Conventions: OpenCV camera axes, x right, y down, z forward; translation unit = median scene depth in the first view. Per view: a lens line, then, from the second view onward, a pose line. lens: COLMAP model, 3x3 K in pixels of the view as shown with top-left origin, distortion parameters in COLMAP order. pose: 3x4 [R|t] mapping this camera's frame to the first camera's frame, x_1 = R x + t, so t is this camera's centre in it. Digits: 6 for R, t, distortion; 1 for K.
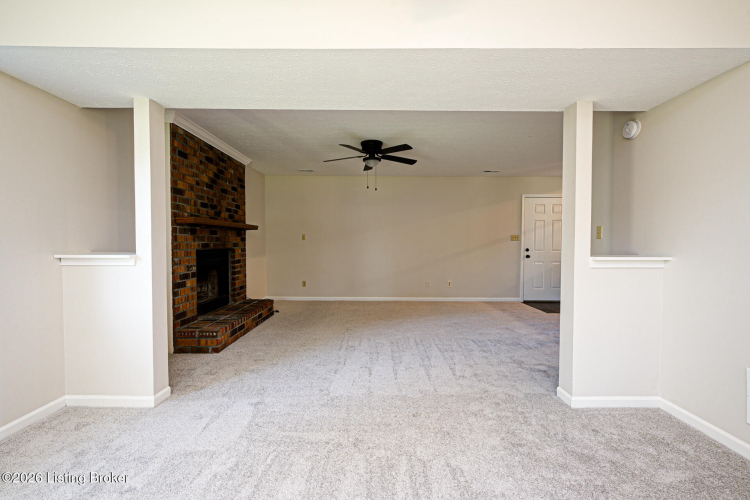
lens RADIAL K [[338.1, 0, 372.1], [0, 338.1, 246.4], [0, 0, 1]] dist [0.001609, 0.000793]
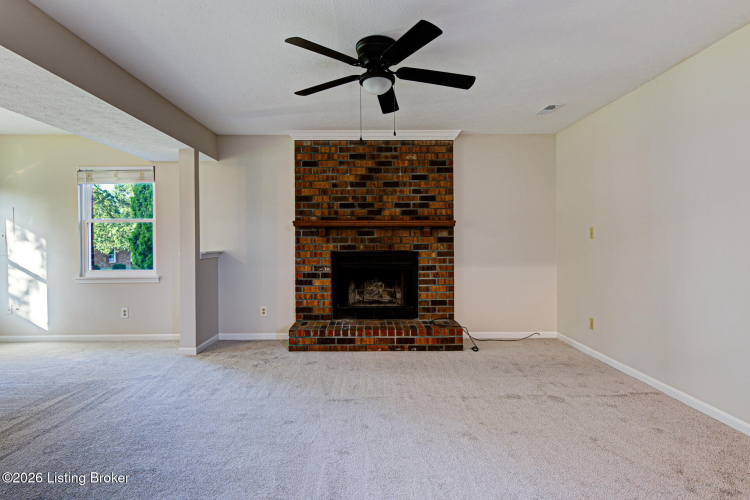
lens RADIAL K [[390.2, 0, 374.3], [0, 390.2, 249.1], [0, 0, 1]] dist [0.014521, 0.000035]
pose [[0.006406, 0.009302, -0.999936, 0.692227], [-0.010148, 0.999906, 0.009237, -0.009412], [0.999928, 0.010088, 0.006500, 1.180521]]
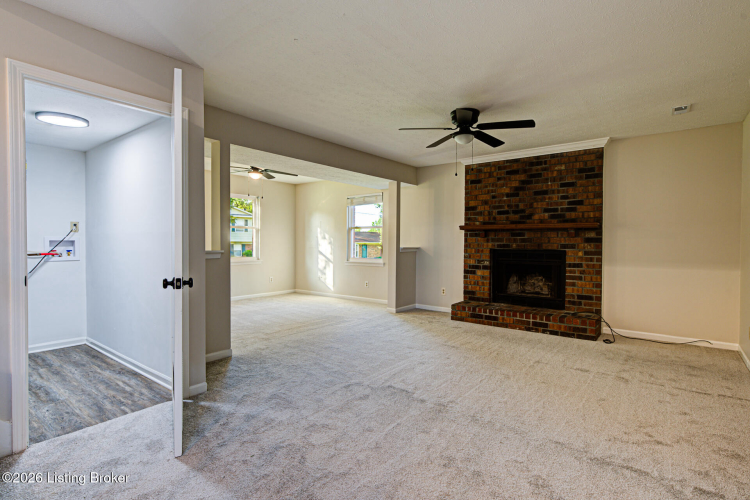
lens RADIAL K [[373.8, 0, 372.2], [0, 373.8, 246.9], [0, 0, 1]] dist [0.008112, 0.001471]
pose [[-0.621414, 0.001185, -0.783482, 0.937180], [-0.020502, 0.999632, 0.017773, -0.014005], [0.783214, 0.027107, -0.621161, 1.618716]]
